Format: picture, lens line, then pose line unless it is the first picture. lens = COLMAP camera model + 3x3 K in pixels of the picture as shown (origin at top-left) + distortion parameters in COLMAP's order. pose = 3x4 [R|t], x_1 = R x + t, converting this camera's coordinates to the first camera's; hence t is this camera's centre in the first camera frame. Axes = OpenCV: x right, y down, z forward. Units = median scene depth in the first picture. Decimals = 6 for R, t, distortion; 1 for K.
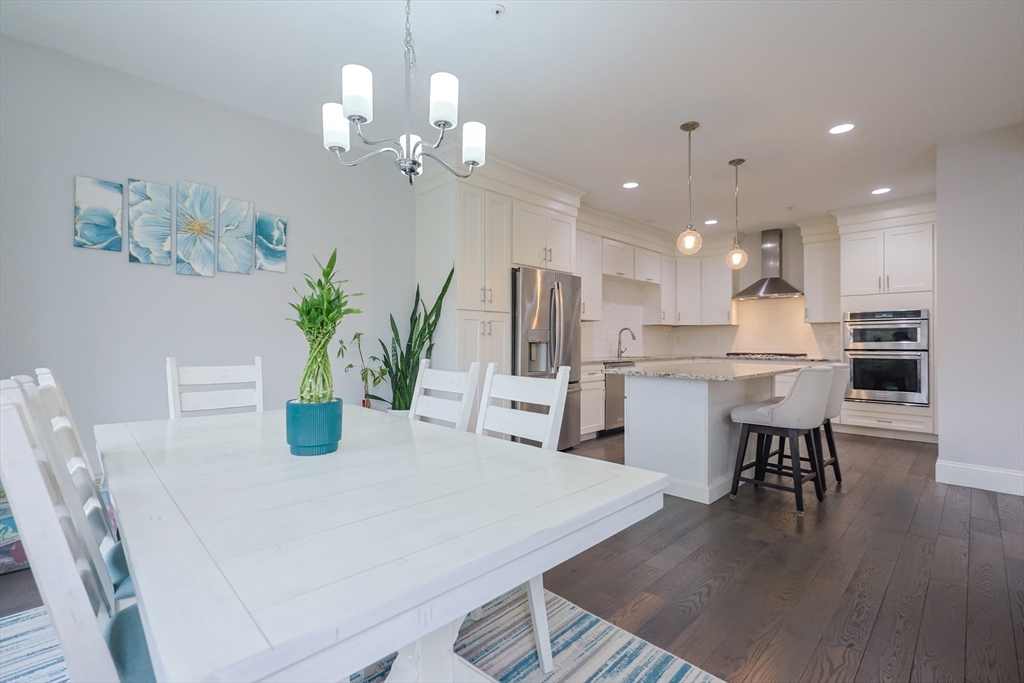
lens RADIAL K [[430.2, 0, 515.8], [0, 430.2, 342.9], [0, 0, 1]] dist [0.003168, -0.002926]
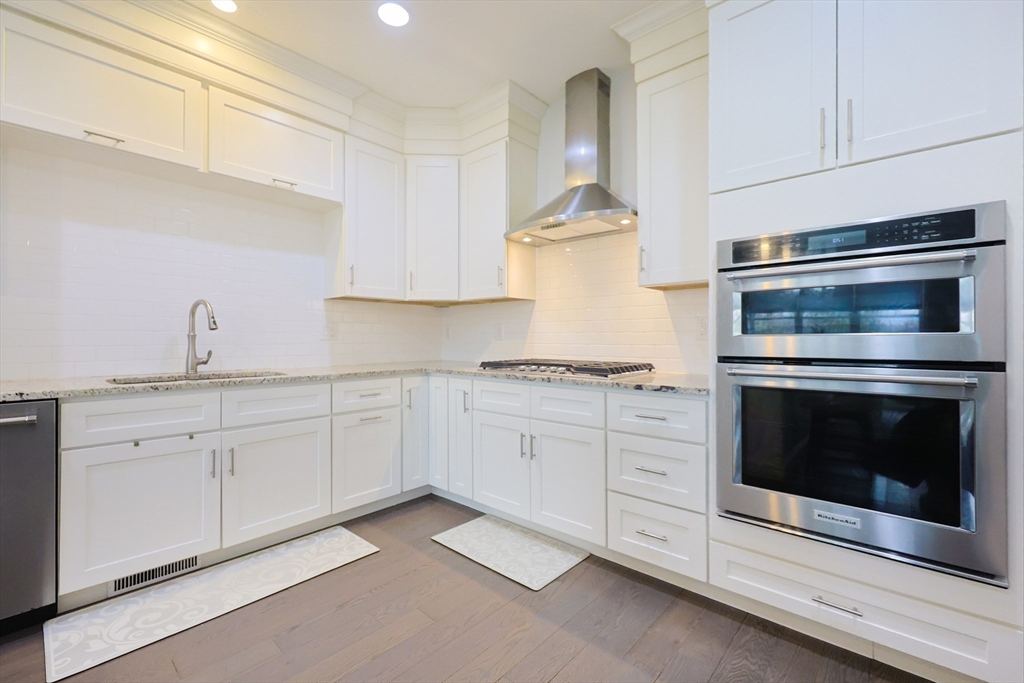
lens RADIAL K [[430.2, 0, 508.4], [0, 430.2, 338.4], [0, 0, 1]] dist [0.003168, -0.002926]
pose [[0.997994, -0.001062, 0.063298, 0.539152], [0.001226, 0.999996, -0.002556, 0.001438], [-0.063295, 0.002629, 0.997991, 0.633285]]
